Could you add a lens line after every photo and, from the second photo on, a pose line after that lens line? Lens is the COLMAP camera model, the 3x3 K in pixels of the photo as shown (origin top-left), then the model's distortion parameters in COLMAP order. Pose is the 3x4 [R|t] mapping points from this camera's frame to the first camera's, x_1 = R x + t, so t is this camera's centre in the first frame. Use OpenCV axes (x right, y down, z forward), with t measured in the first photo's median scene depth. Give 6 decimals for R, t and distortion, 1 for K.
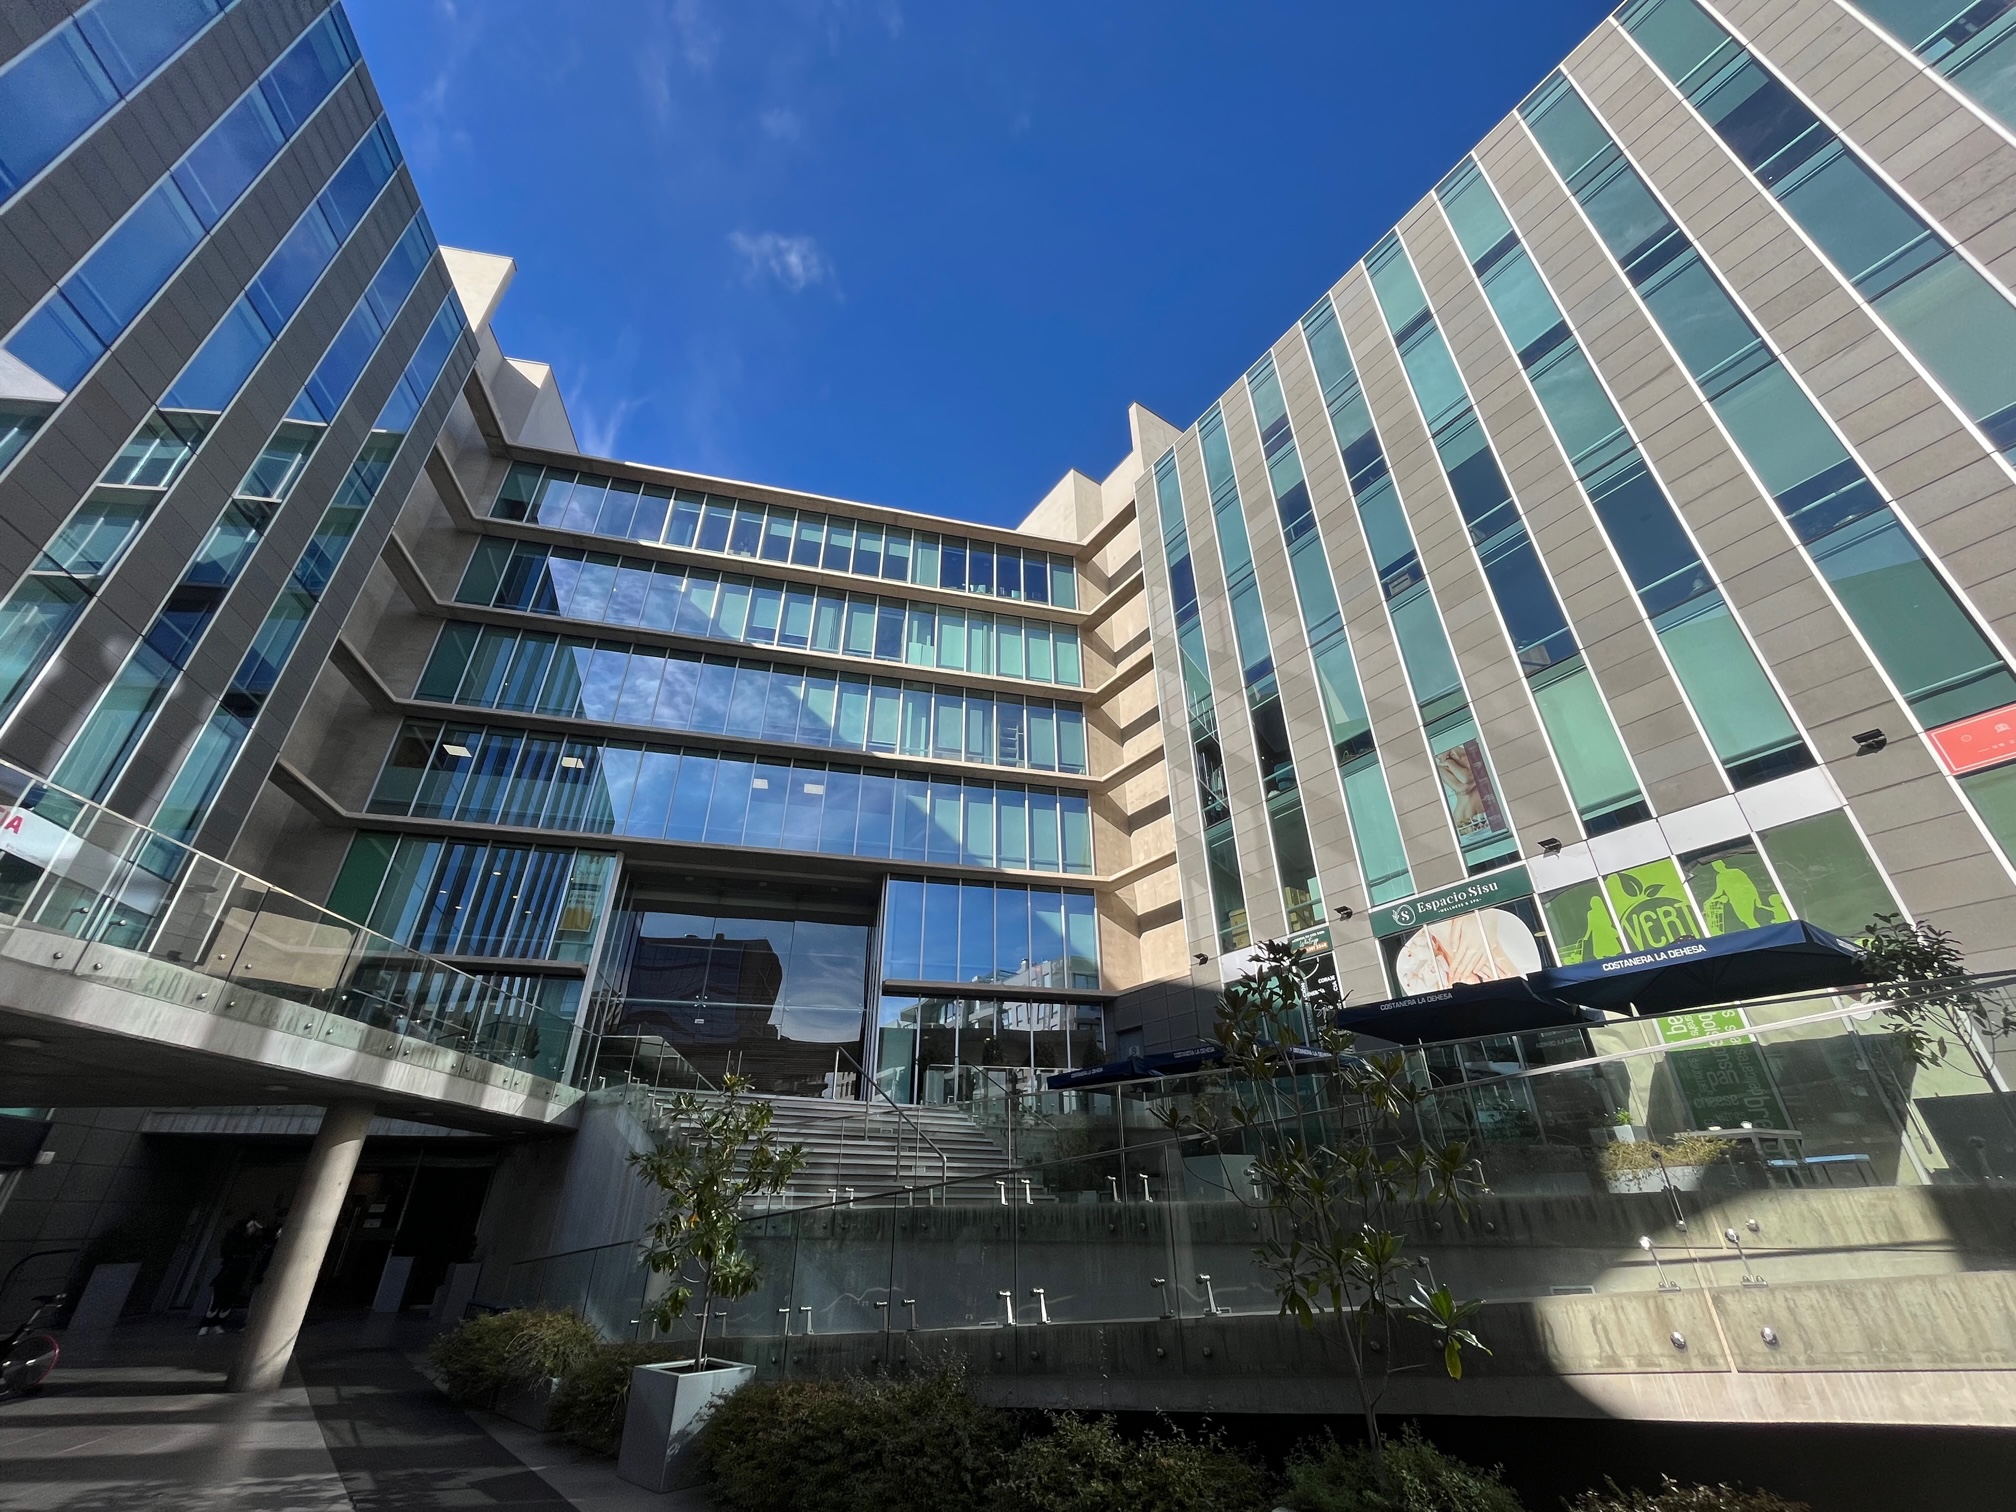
lens RADIAL K [[805.9, 0, 1004.4], [0, 805.9, 752.8], [0, 0, 1]] dist [-0.006069, 0.000385]
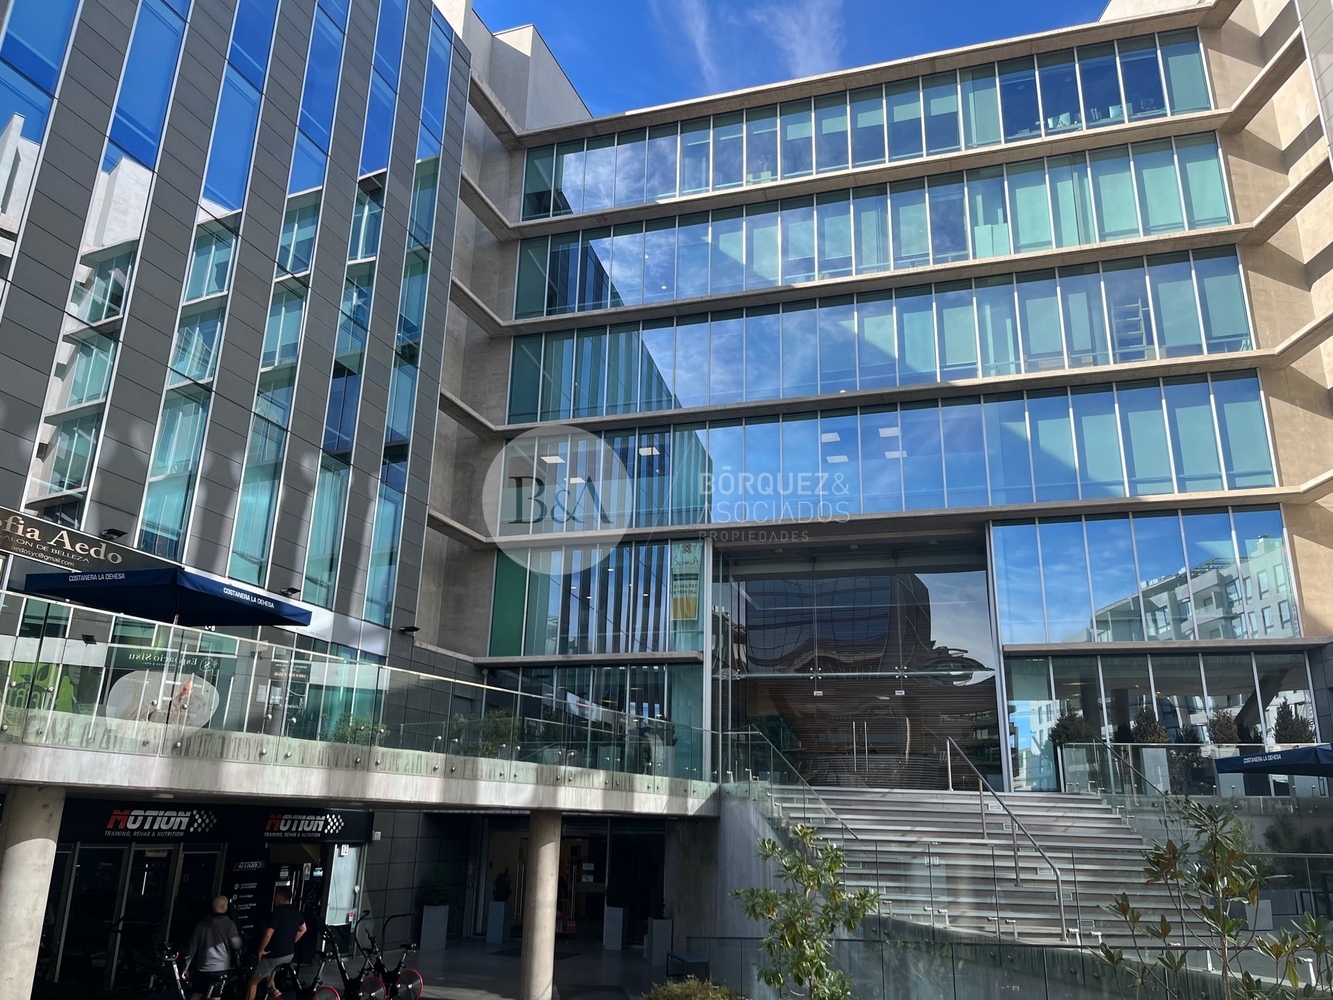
lens RADIAL K [[995.4, 0, 666.5], [0, 995.4, 500.0], [0, 0, 1]] dist [0.057225, -0.088976]
pose [[0.859516, -0.131781, -0.493828, 0.087035], [0.226830, 0.964179, 0.137504, -0.095649], [0.458018, -0.230202, 0.858619, -0.067509]]
